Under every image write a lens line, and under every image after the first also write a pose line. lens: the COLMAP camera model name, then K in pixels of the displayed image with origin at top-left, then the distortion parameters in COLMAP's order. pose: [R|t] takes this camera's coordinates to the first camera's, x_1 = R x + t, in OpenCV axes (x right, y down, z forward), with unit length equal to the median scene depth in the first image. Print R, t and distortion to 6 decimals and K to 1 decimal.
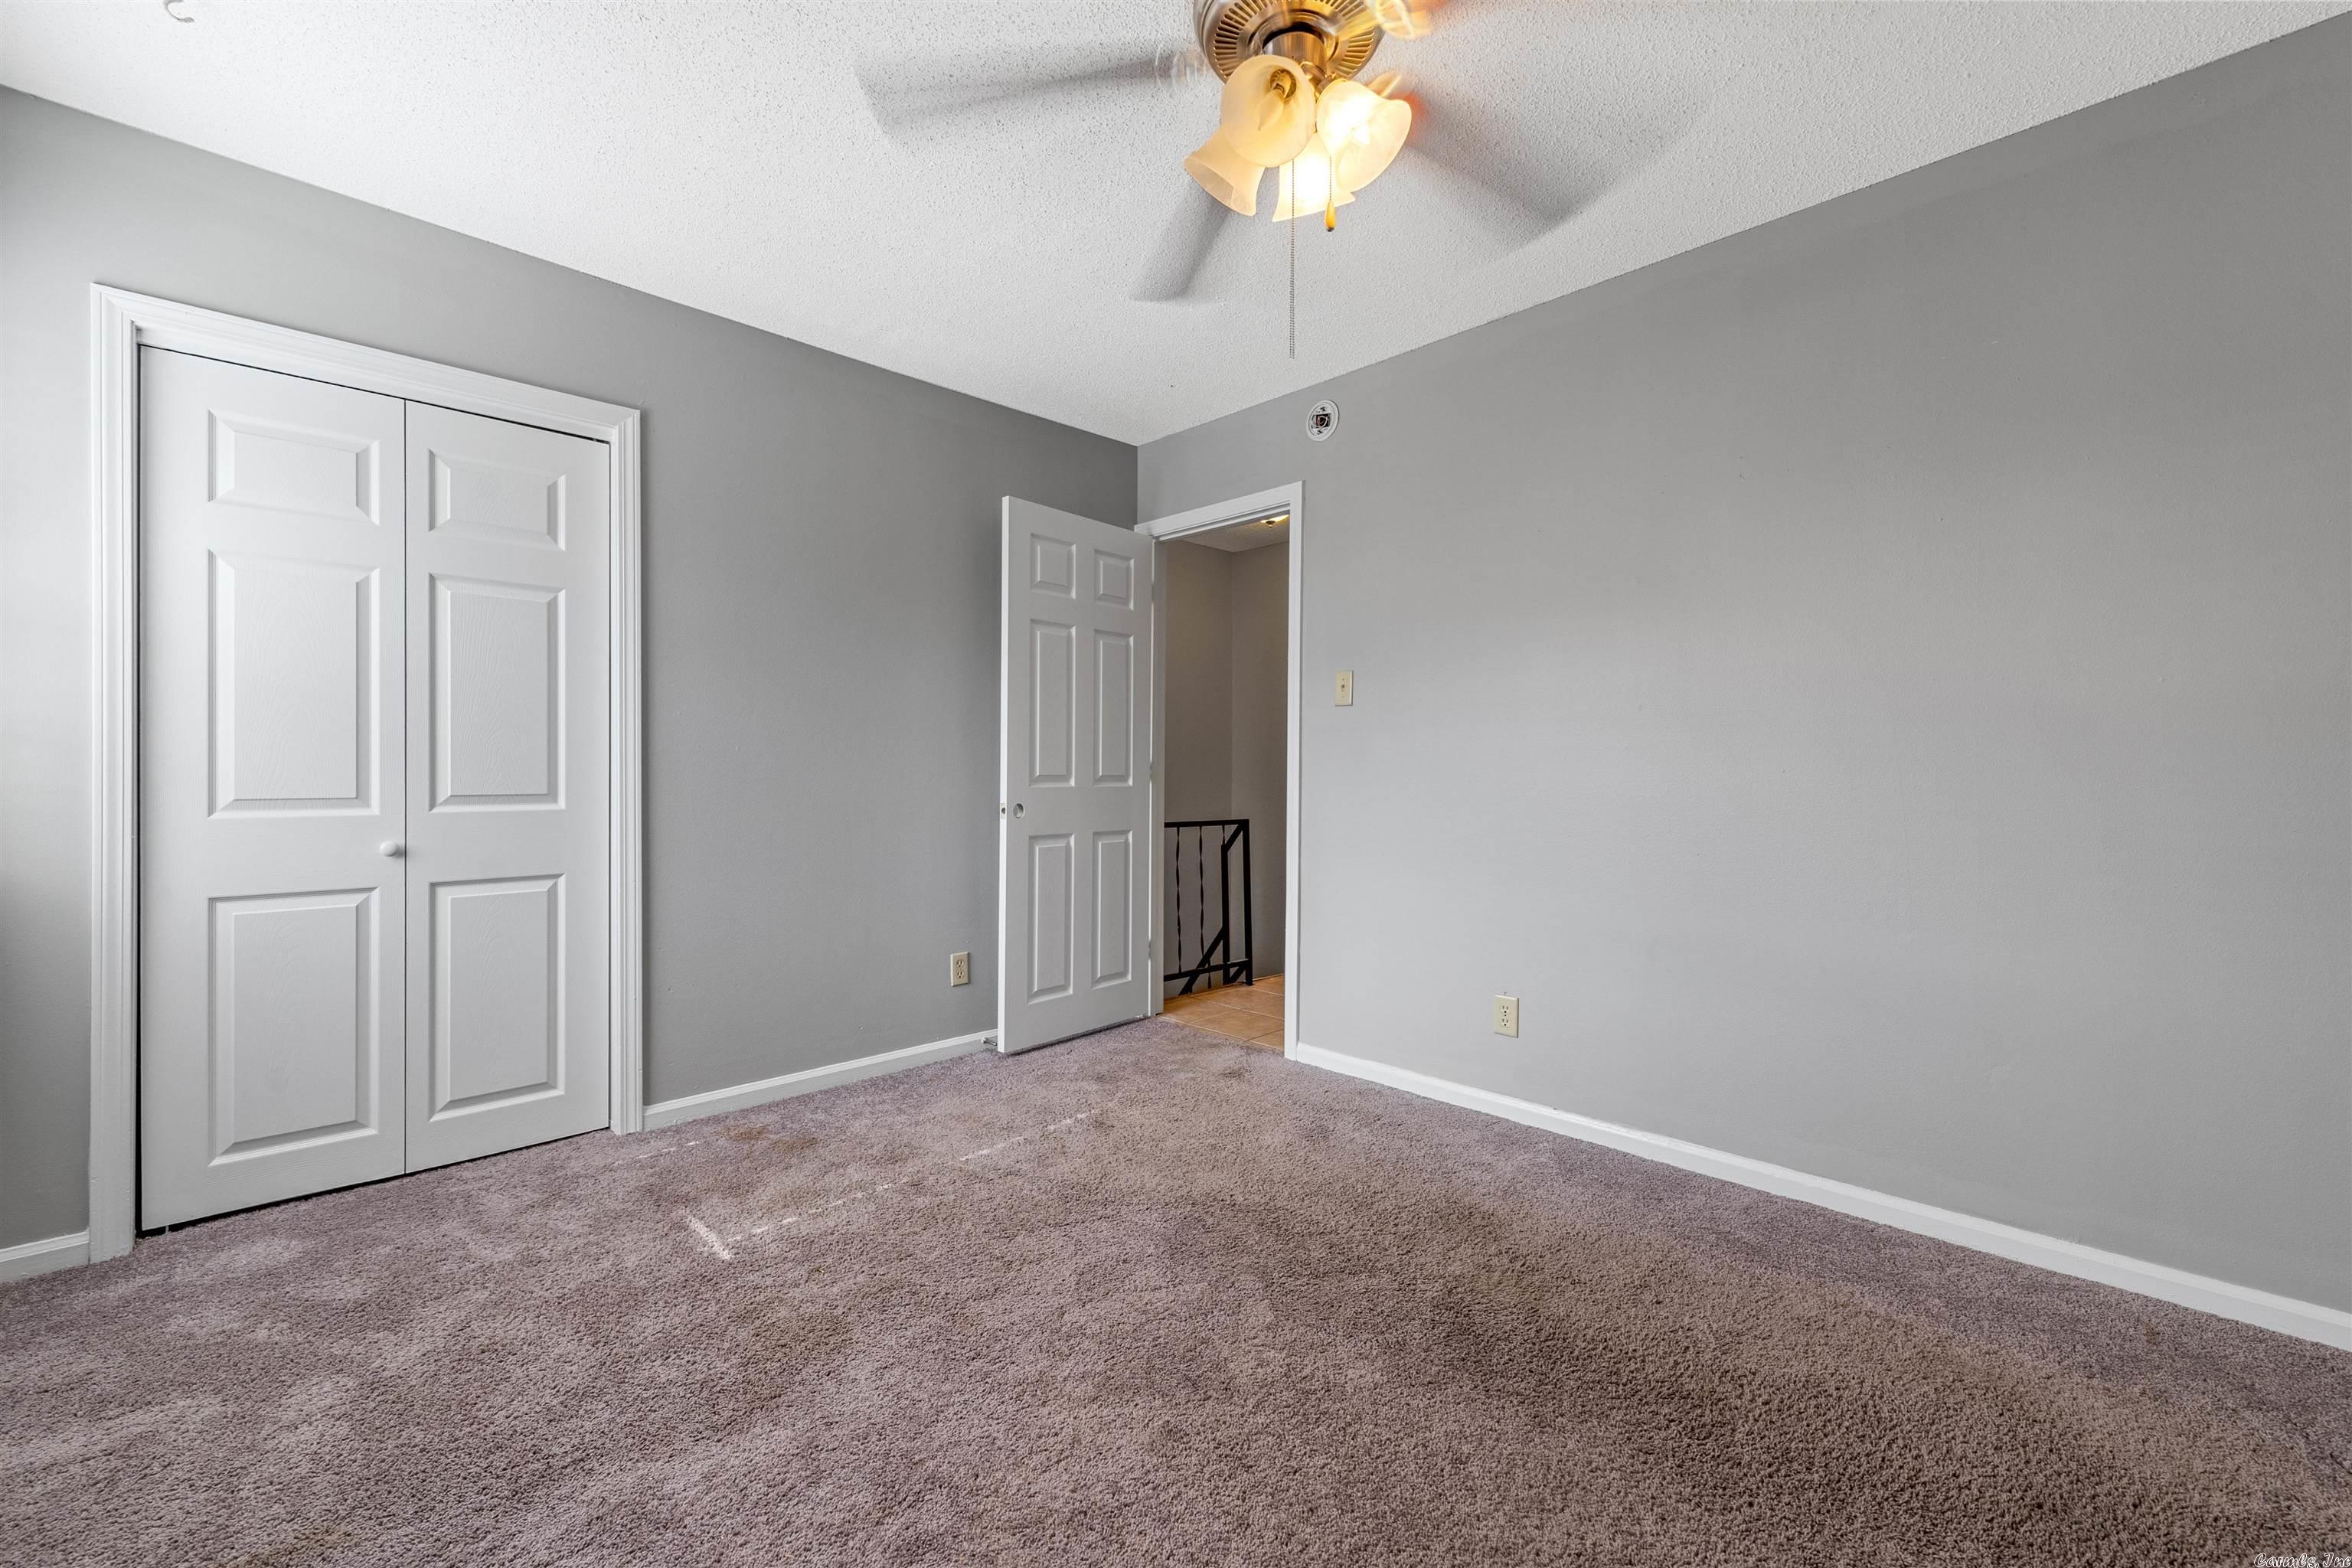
lens RADIAL K [[951.7, 0, 1168.2], [0, 951.7, 767.8], [0, 0, 1]] dist [0.000941, 0.000033]
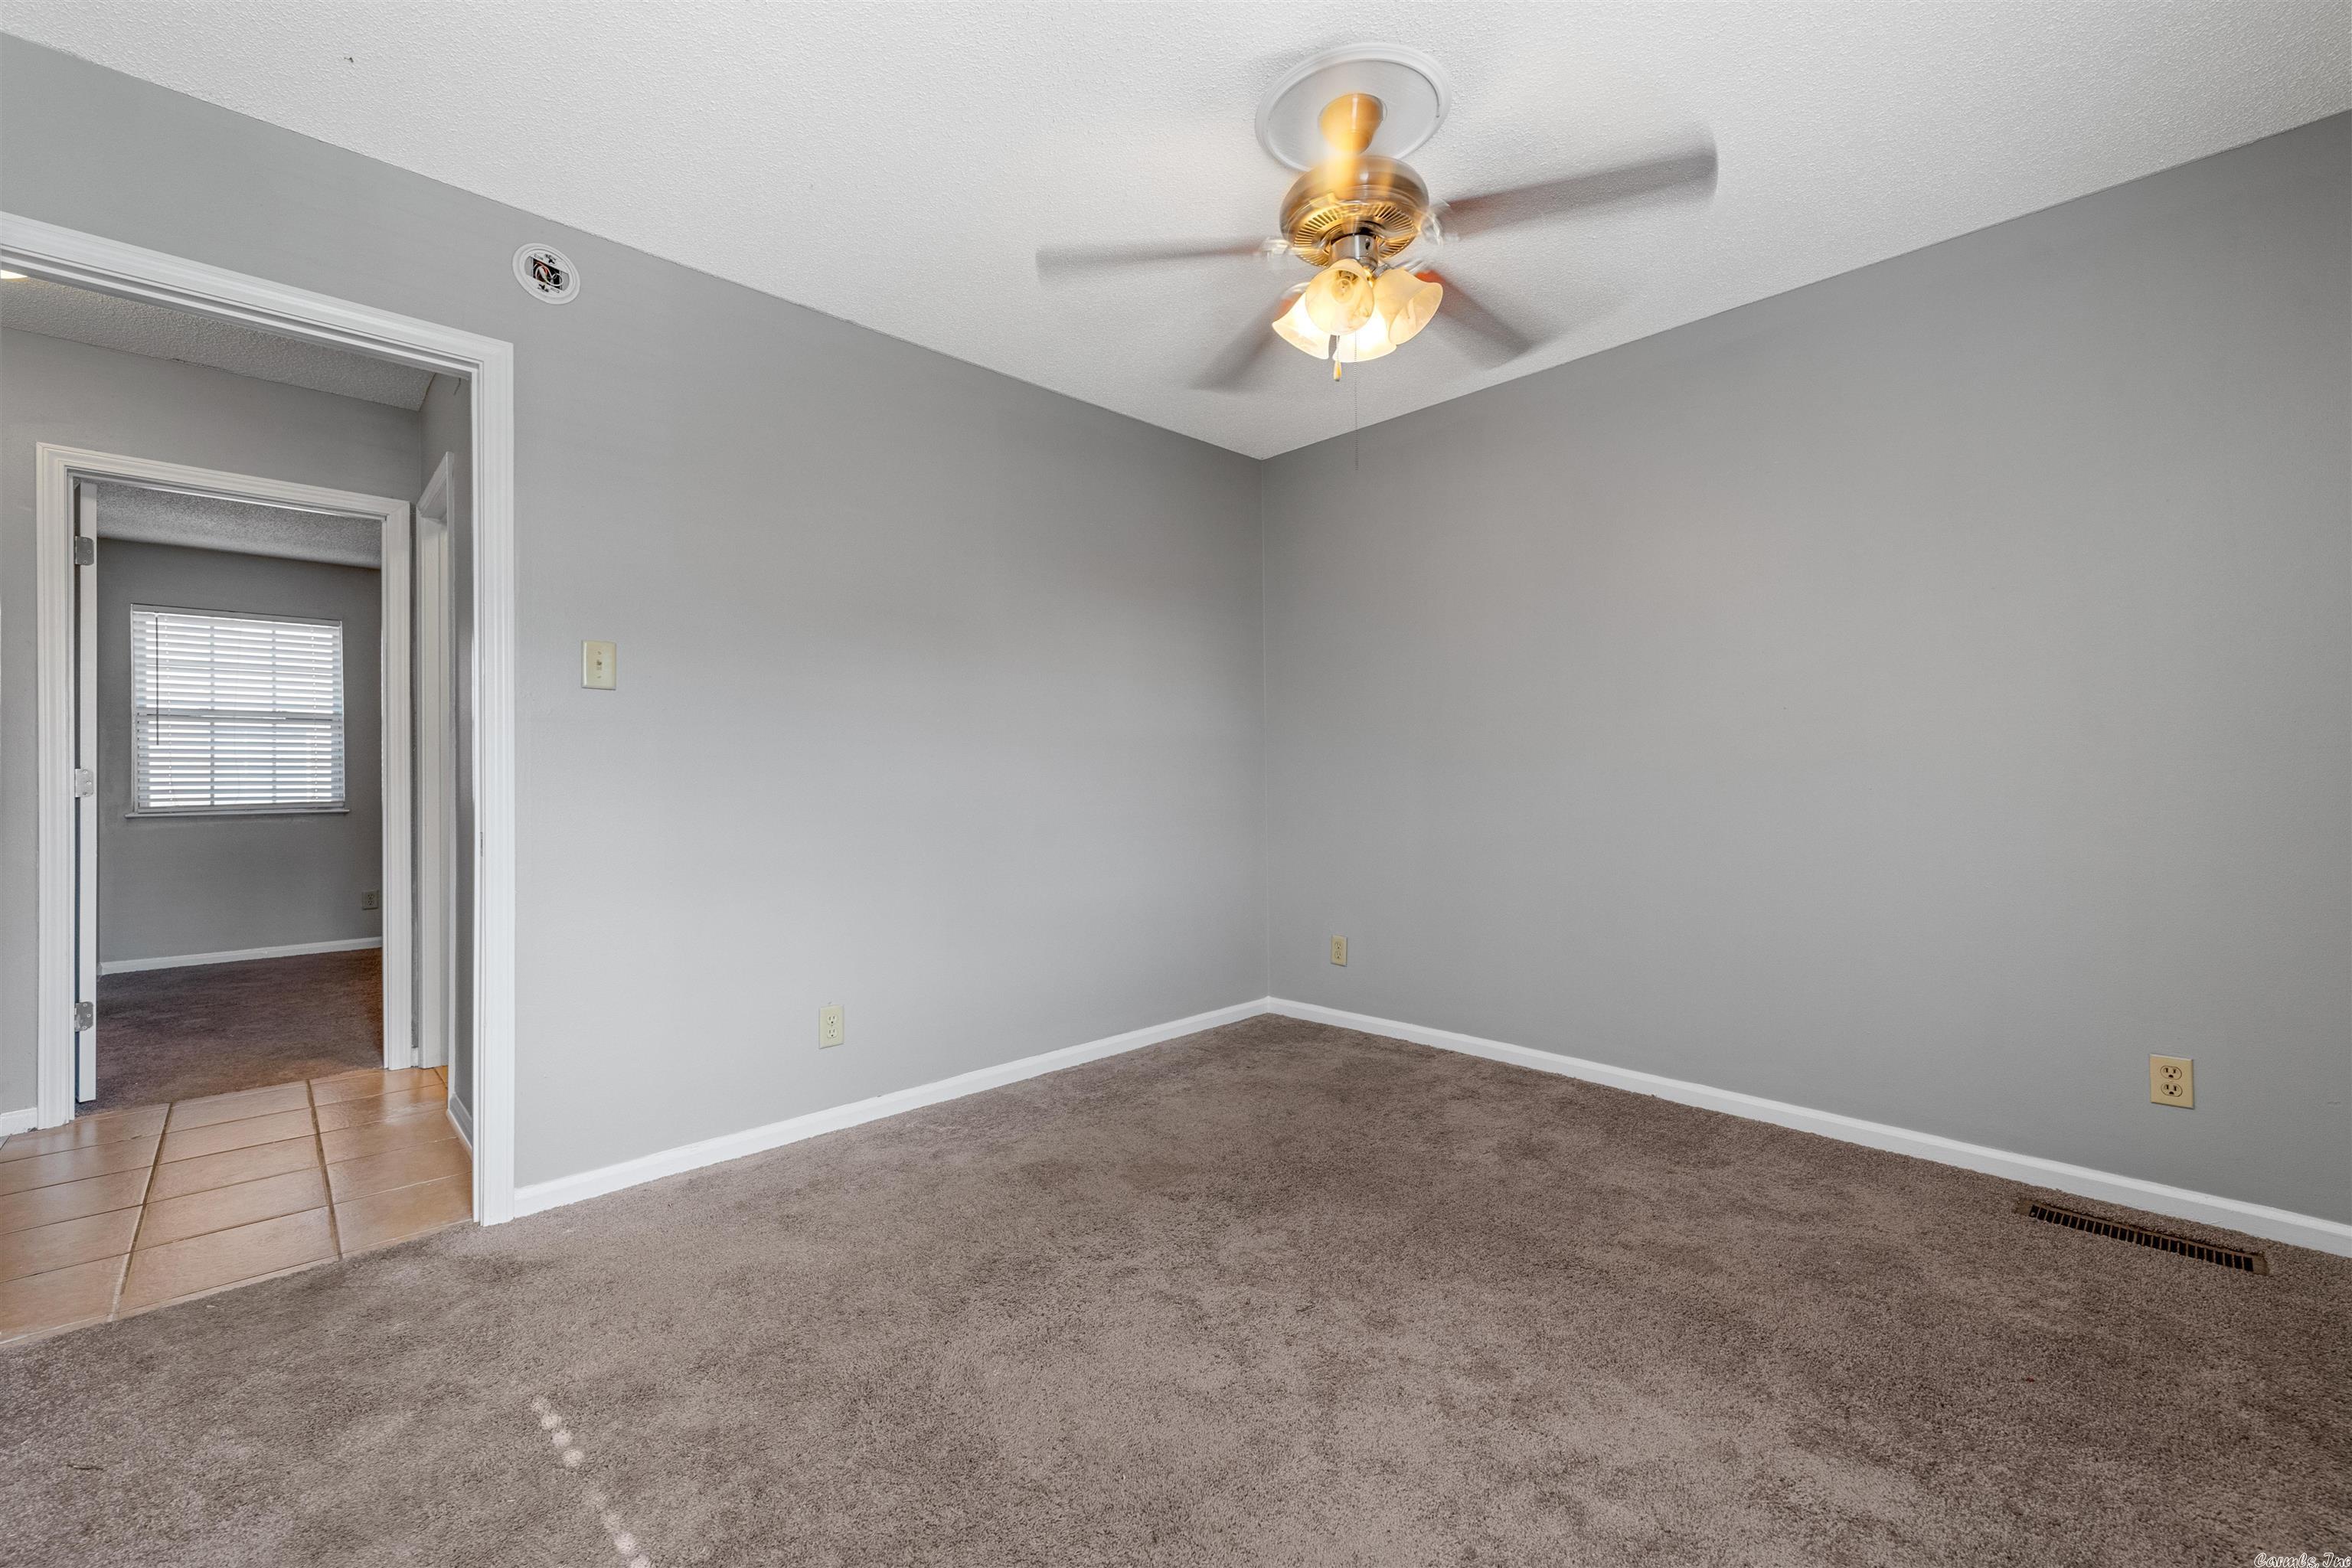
lens RADIAL K [[951.7, 0, 1168.2], [0, 951.7, 767.8], [0, 0, 1]] dist [0.000941, 0.000033]
pose [[-0.006449, 0.009592, 0.999933, -0.633412], [-0.001253, 0.999953, -0.009600, 0.001355], [-0.999978, -0.001314, -0.006436, 0.656803]]
